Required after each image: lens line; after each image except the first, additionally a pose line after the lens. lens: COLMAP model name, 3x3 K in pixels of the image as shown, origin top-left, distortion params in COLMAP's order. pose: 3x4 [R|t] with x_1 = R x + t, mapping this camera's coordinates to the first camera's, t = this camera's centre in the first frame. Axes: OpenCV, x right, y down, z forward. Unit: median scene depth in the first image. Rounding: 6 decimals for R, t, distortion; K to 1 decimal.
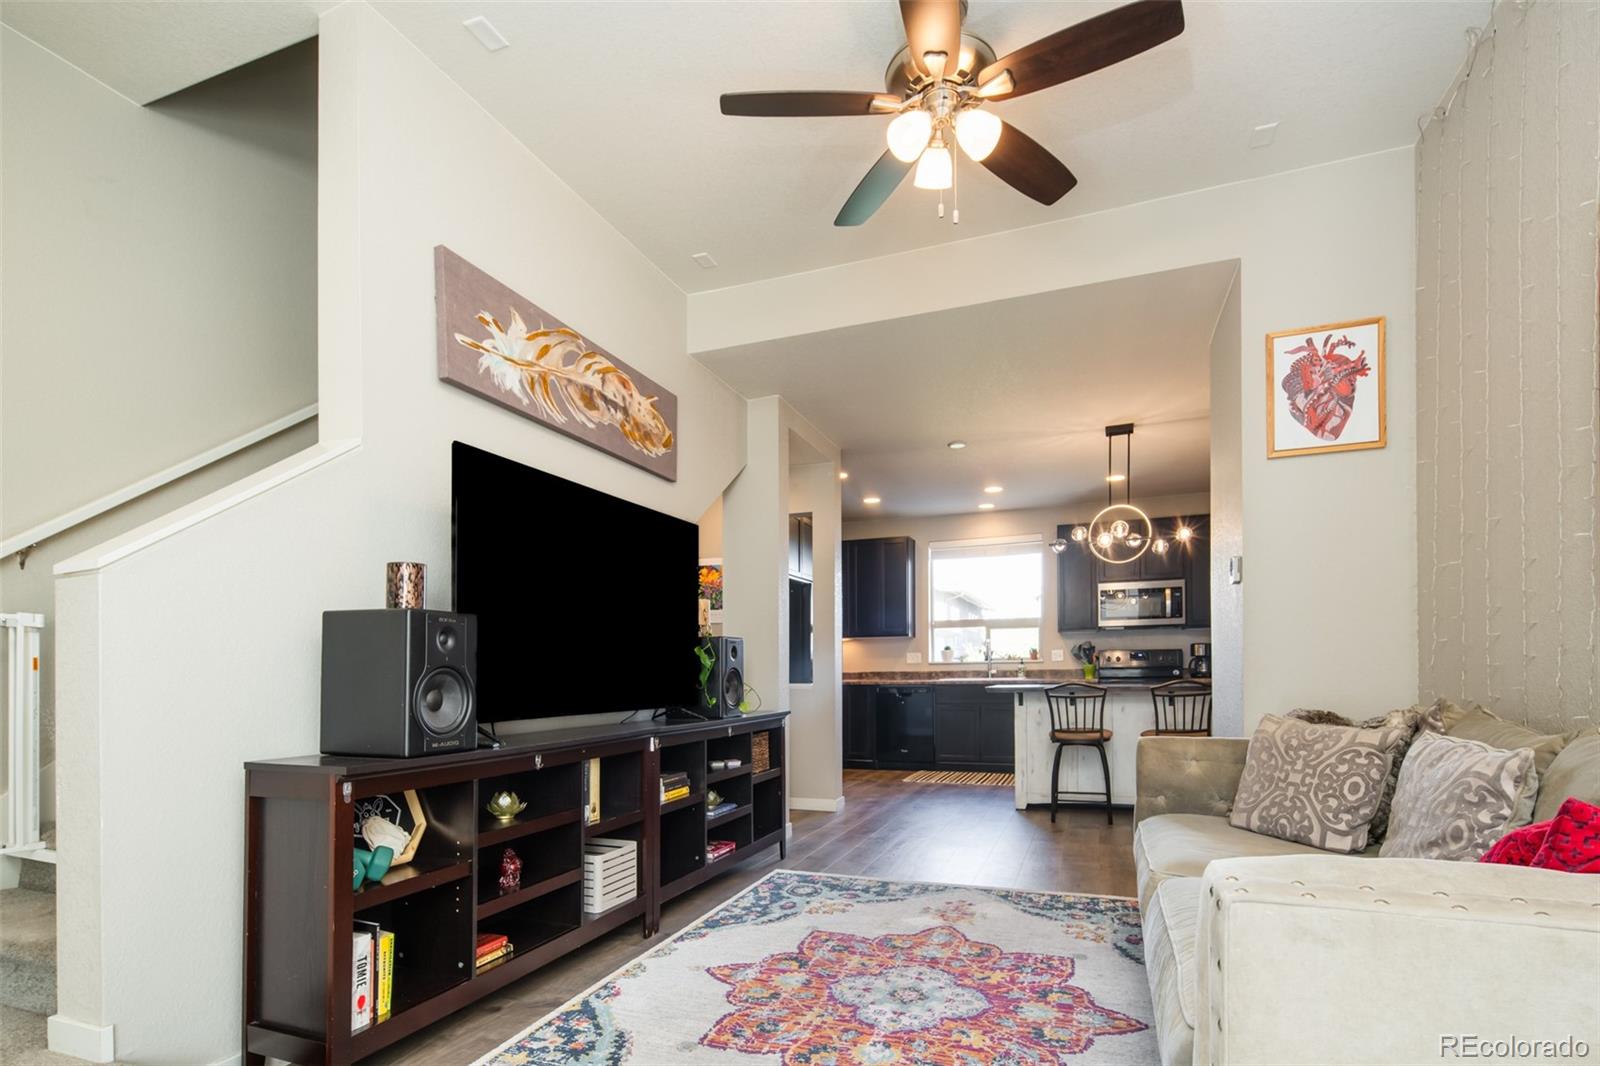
lens RADIAL K [[784.5, 0, 800.9], [0, 784.5, 686.2], [0, 0, 1]] dist [0.006877, -0.006441]
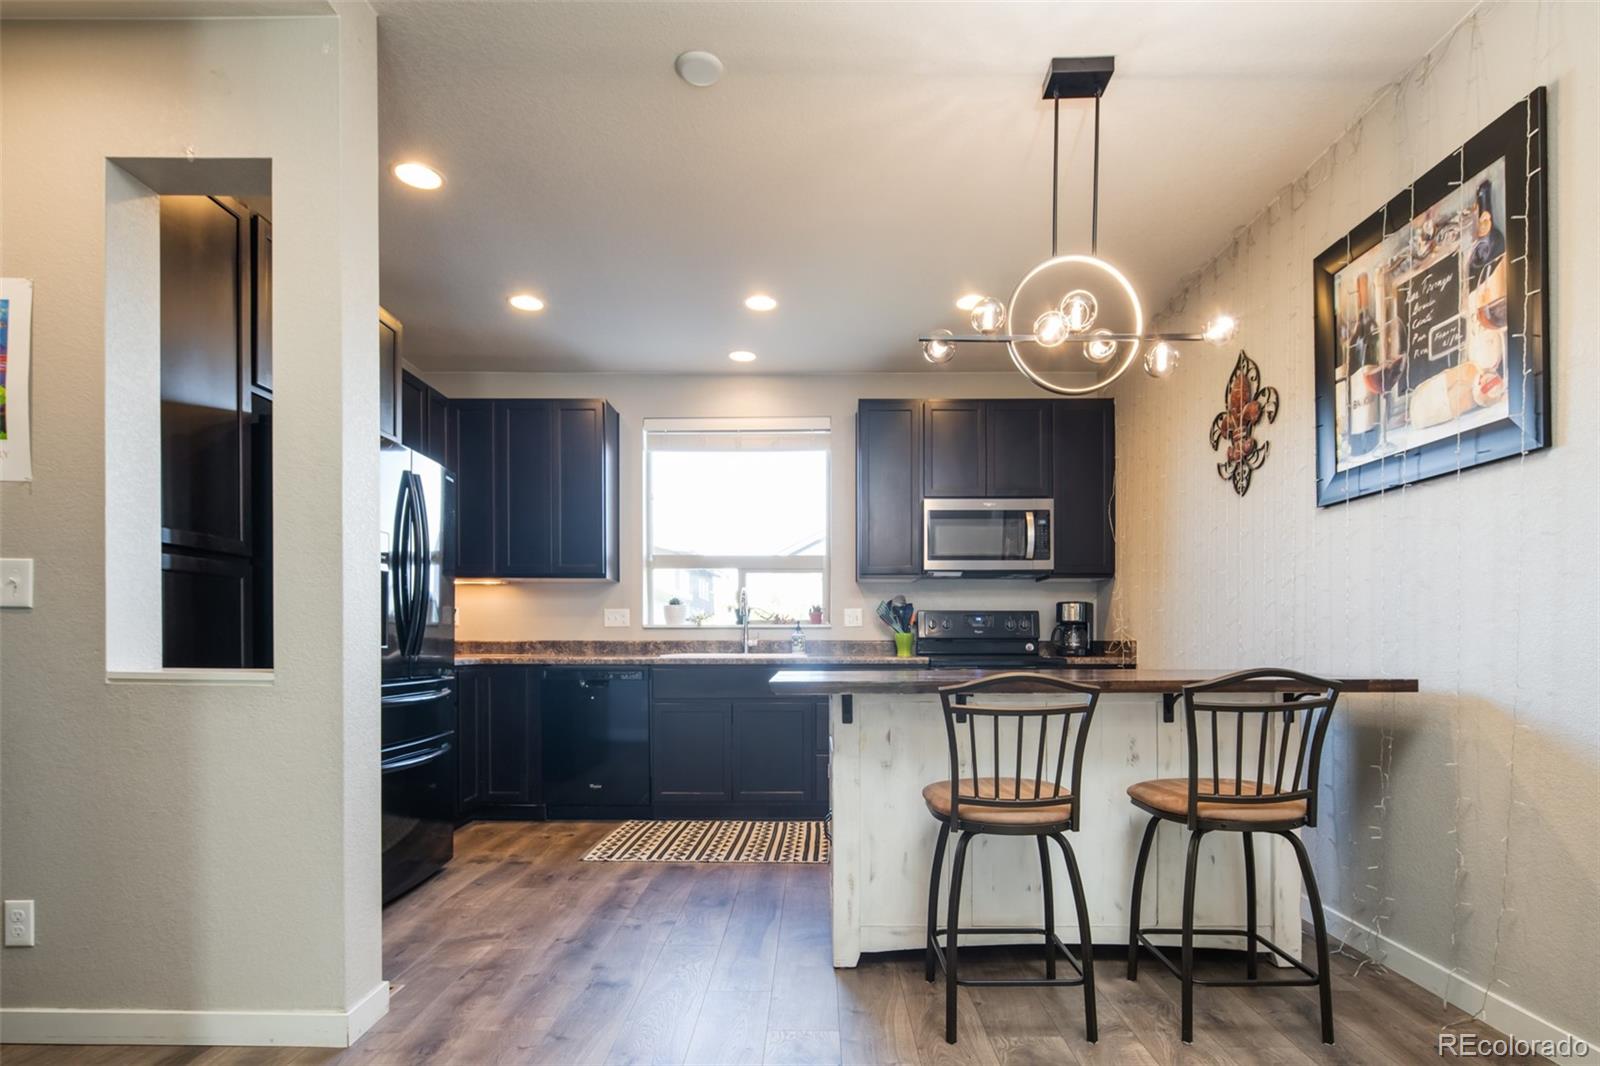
lens RADIAL K [[784.5, 0, 833.6], [0, 784.5, 674.1], [0, 0, 1]] dist [0.006877, -0.006441]
pose [[0.926385, -0.005103, 0.376543, 0.211528], [-0.003748, 0.999734, 0.022770, -0.023472], [-0.376559, -0.022505, 0.926119, 1.135208]]
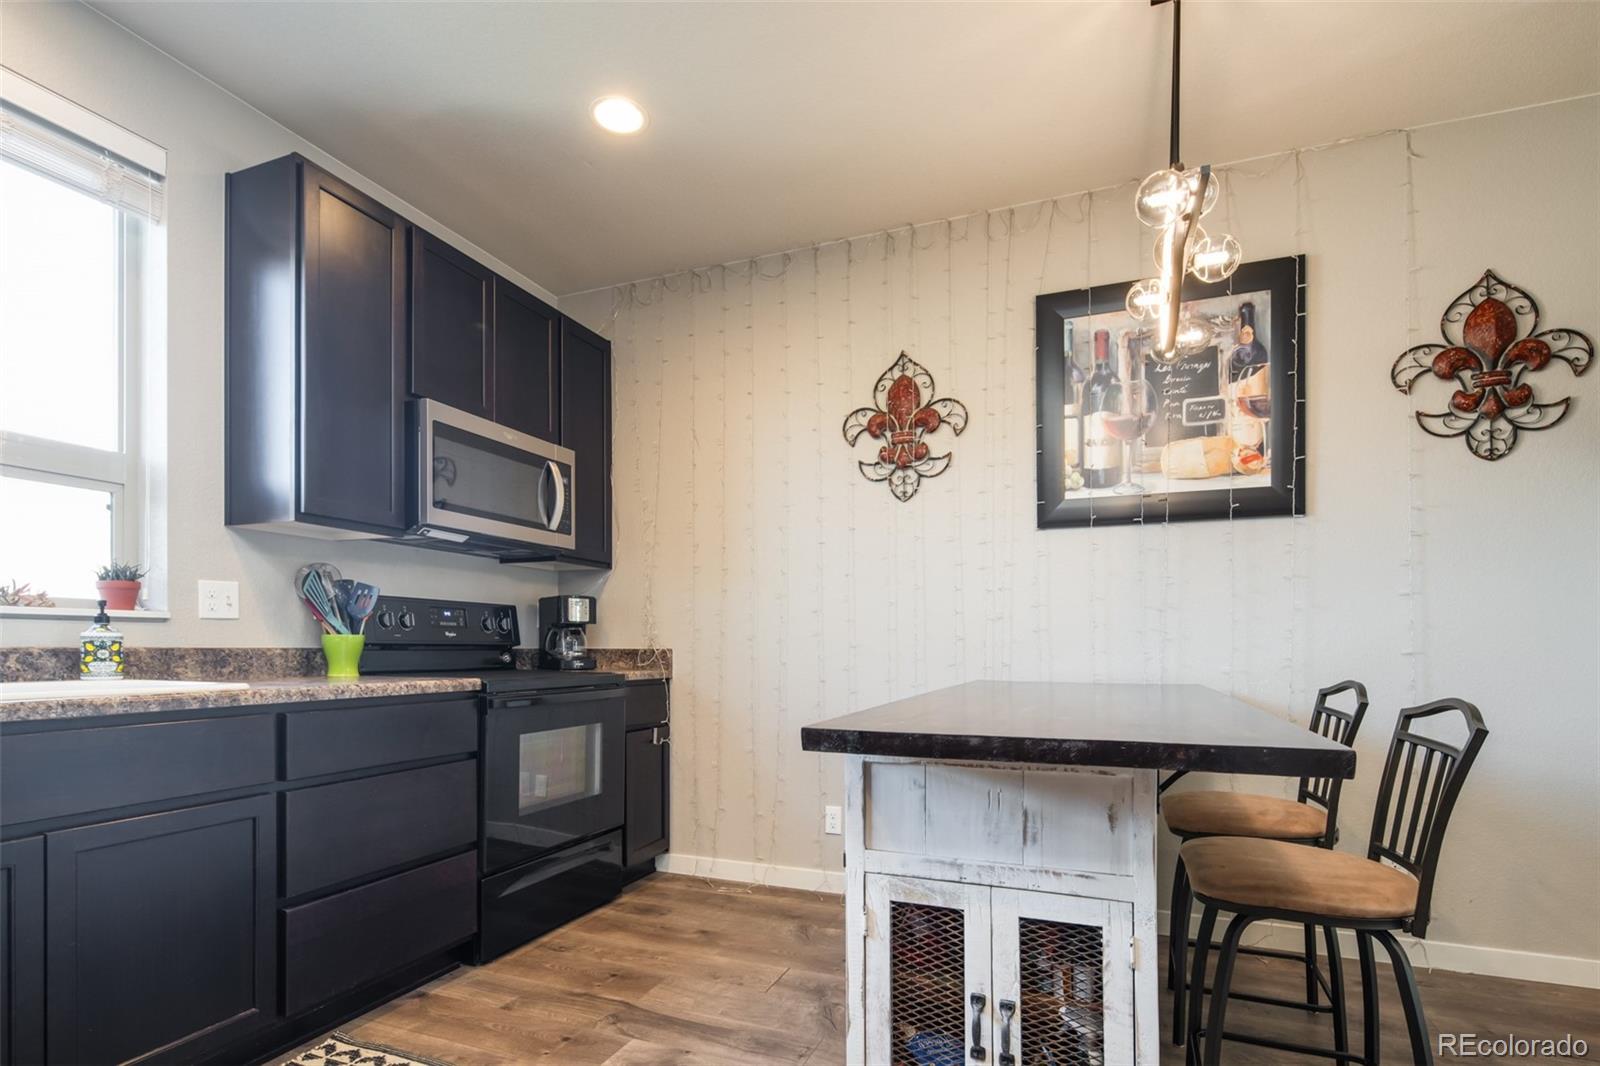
lens RADIAL K [[784.5, 0, 809.4], [0, 784.5, 653.2], [0, 0, 1]] dist [0.006877, -0.006441]
pose [[0.012699, 0.002138, 0.999917, 0.101012], [0.011018, 0.999937, -0.002278, -0.042353], [-0.999859, 0.011046, 0.012675, 2.016289]]
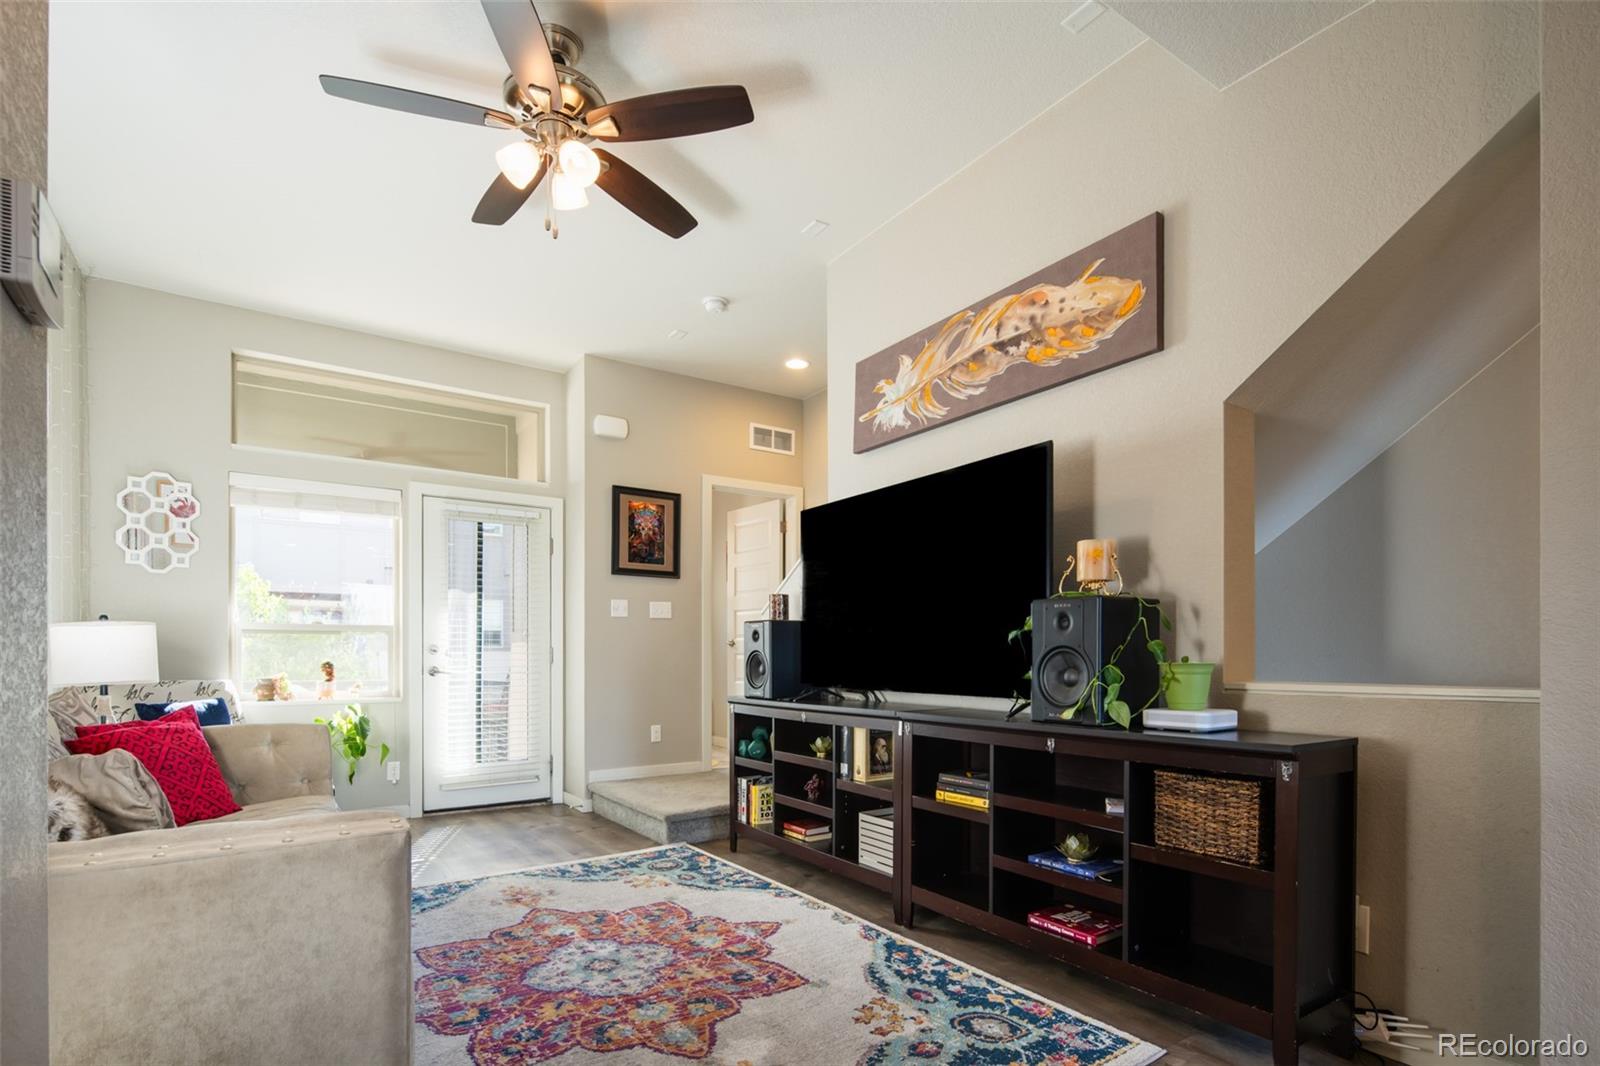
lens RADIAL K [[784.5, 0, 794.0], [0, 784.5, 647.8], [0, 0, 1]] dist [0.006877, -0.006441]
pose [[-0.578230, 0.003300, -0.815867, 0.657688], [-0.006449, 0.999942, 0.008615, -0.030271], [0.815848, 0.010243, -0.578175, 1.417219]]
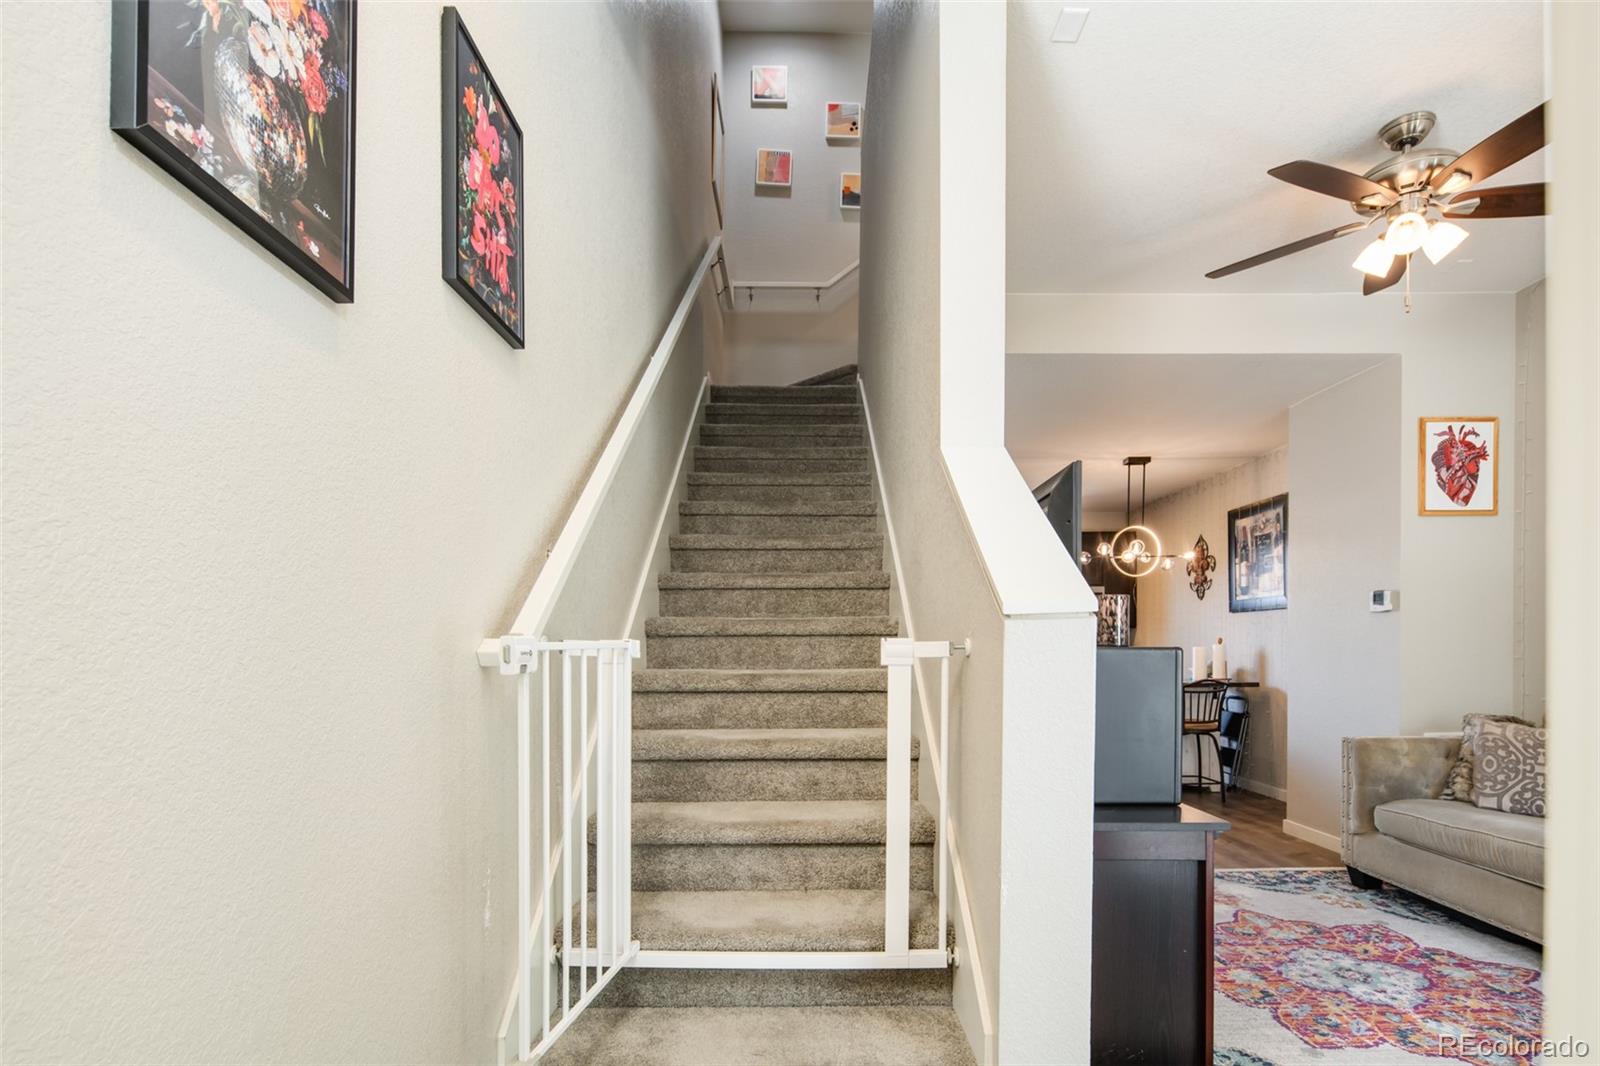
lens RADIAL K [[784.5, 0, 825.3], [0, 784.5, 676.0], [0, 0, 1]] dist [0.006877, -0.006441]
pose [[0.924018, -0.000295, 0.382348, -0.792245], [-0.004947, 0.999907, 0.012728, -0.041140], [-0.382316, -0.013652, 0.923931, 0.190248]]
